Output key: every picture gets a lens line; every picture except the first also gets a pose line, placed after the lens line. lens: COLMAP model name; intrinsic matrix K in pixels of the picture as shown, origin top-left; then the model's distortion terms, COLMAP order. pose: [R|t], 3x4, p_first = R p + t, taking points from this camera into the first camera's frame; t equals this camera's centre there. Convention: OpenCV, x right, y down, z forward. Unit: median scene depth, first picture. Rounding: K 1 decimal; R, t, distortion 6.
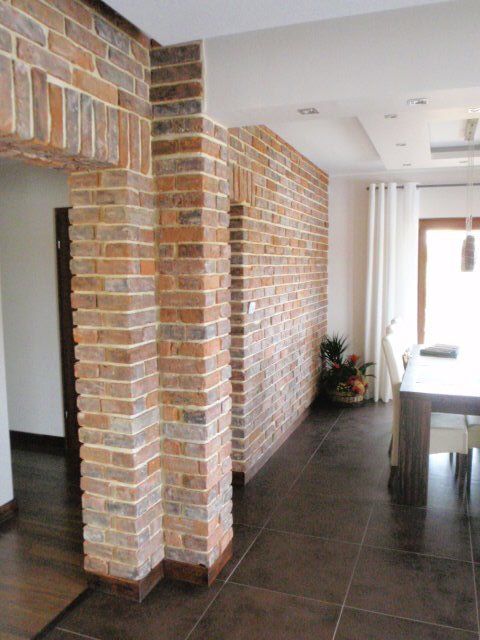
lens RADIAL K [[540.1, 0, 248.0], [0, 540.1, 322.7], [0, 0, 1]] dist [-0.076612, 0.046838]
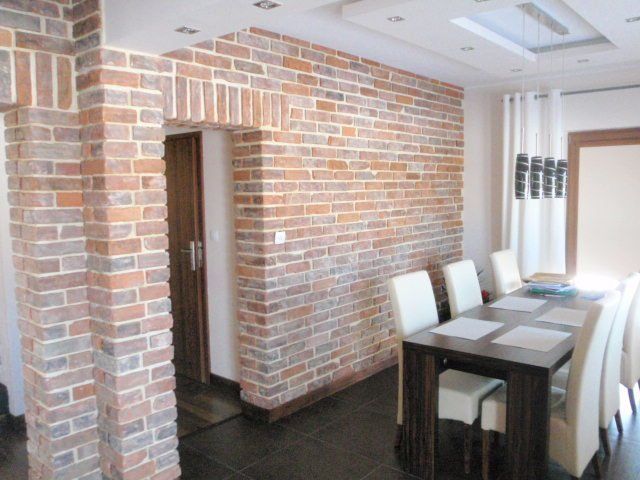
lens RADIAL K [[540.1, 0, 322.4], [0, 540.1, 241.0], [0, 0, 1]] dist [-0.076612, 0.046838]
pose [[0.935805, 0.028663, -0.351350, 0.612237], [-0.029402, 0.999562, 0.003231, -0.039872], [0.351289, 0.007307, 0.936239, 0.209851]]
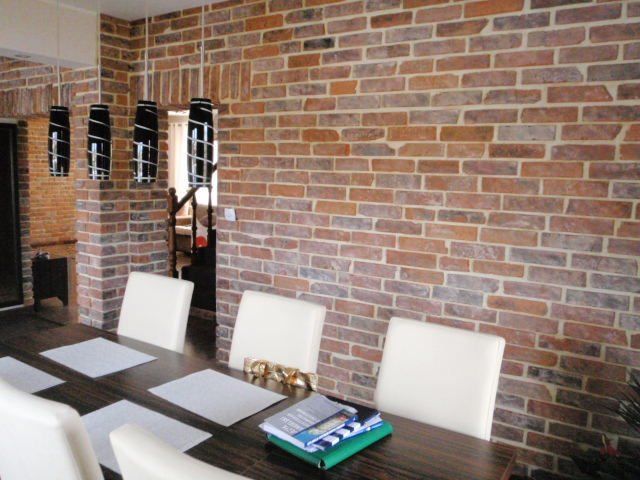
lens RADIAL K [[540.1, 0, 320.3], [0, 540.1, 238.8], [0, 0, 1]] dist [-0.076612, 0.046838]
pose [[-0.228218, 0.122487, -0.965875, 1.275581], [-0.132517, 0.978915, 0.155452, -0.221705], [0.964550, 0.163472, -0.207174, 2.003294]]
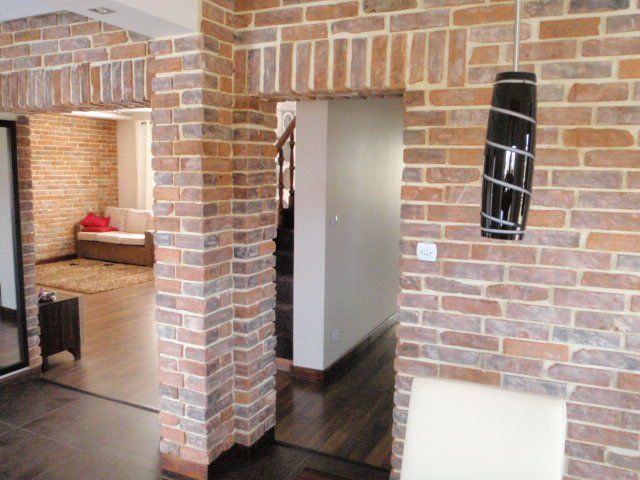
lens RADIAL K [[540.1, 0, 321.4], [0, 540.1, 236.9], [0, 0, 1]] dist [-0.076612, 0.046838]
pose [[-0.088338, 0.129968, -0.987575, 0.945938], [-0.120461, 0.982781, 0.140112, -0.174397], [0.988780, 0.131341, -0.071161, 1.375994]]
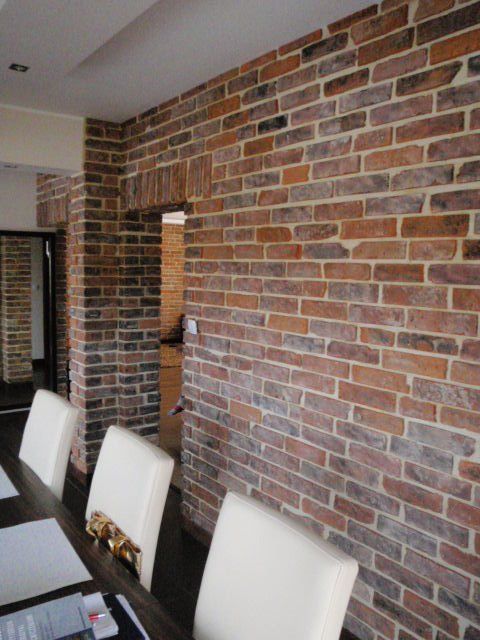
lens RADIAL K [[540.1, 0, 239.3], [0, 540.1, 320.1], [0, 0, 1]] dist [-0.076612, 0.046838]
pose [[-0.548523, 0.072782, -0.832962, 0.953742], [-0.109473, 0.981378, 0.157840, -0.256338], [0.828938, 0.177766, -0.530340, 2.215031]]
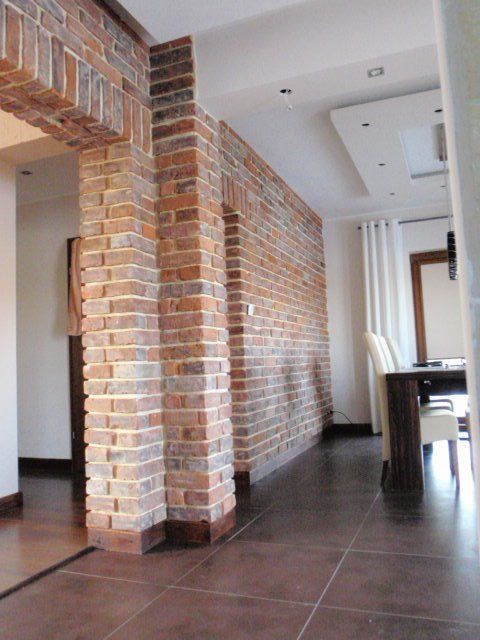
lens RADIAL K [[540.1, 0, 238.0], [0, 540.1, 321.2], [0, 0, 1]] dist [-0.076612, 0.046838]
pose [[0.998621, -0.040680, -0.033192, 0.026071], [0.033819, 0.981966, -0.186008, 0.282955], [0.040160, 0.184629, 0.981987, -0.048556]]
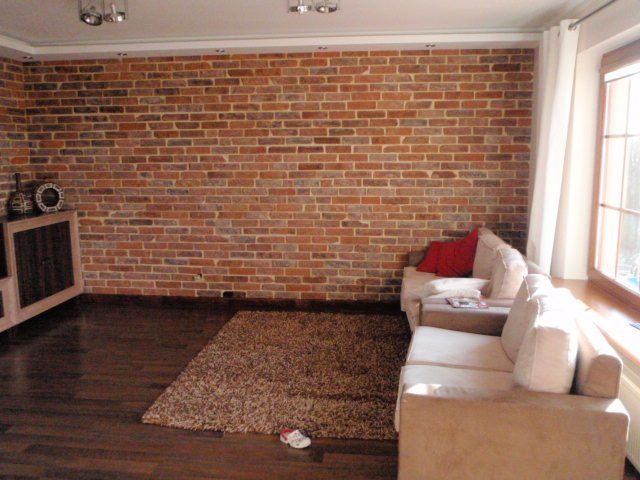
lens RADIAL K [[540.1, 0, 320.1], [0, 540.1, 238.1], [0, 0, 1]] dist [-0.076612, 0.046838]
pose [[-0.970632, 0.055789, -0.234010, -1.686361], [-0.008168, 0.964535, 0.263829, -0.126812], [0.240430, 0.257992, -0.935753, 1.253991]]
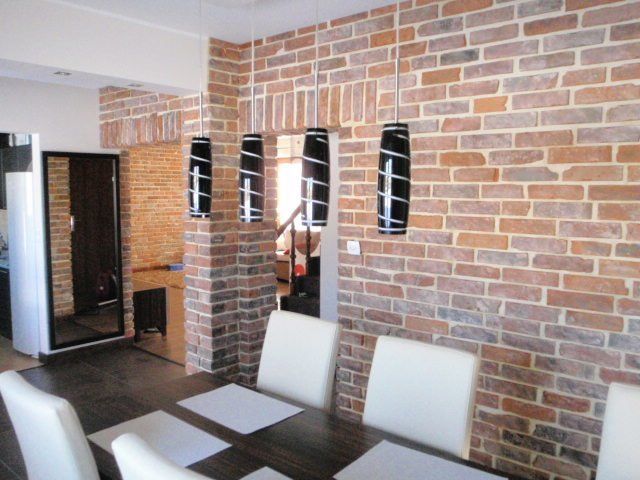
lens RADIAL K [[540.1, 0, 318.7], [0, 540.1, 238.3], [0, 0, 1]] dist [-0.076612, 0.046838]
pose [[-0.354344, 0.091097, -0.930667, 1.189157], [-0.102521, 0.985460, 0.135494, -0.221276], [0.929478, 0.143424, -0.339852, 1.836157]]
